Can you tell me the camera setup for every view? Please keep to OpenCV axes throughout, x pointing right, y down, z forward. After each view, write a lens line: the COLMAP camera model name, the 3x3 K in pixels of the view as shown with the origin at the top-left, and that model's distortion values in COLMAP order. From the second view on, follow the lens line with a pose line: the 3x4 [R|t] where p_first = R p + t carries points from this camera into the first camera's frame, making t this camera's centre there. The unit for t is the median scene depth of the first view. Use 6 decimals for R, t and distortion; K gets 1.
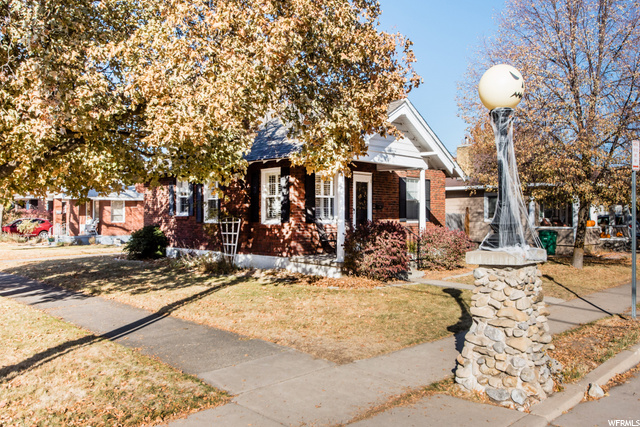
lens RADIAL K [[492.7, 0, 319.8], [0, 492.7, 212.8], [0, 0, 1]] dist [0.001706, 0.000875]
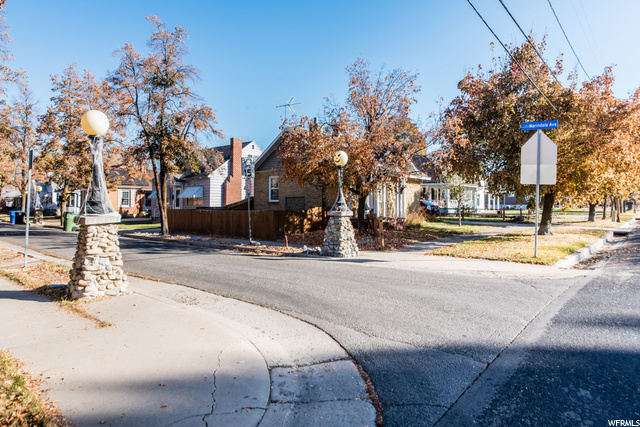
lens RADIAL K [[401.5, 0, 320.4], [0, 401.5, 207.4], [0, 0, 1]] dist [0.003587, 0.000967]
pose [[-0.070901, -0.009028, 0.997443, -0.415357], [-0.010344, 0.999912, 0.008315, 0.009668], [-0.997430, -0.009728, -0.070988, 0.113598]]
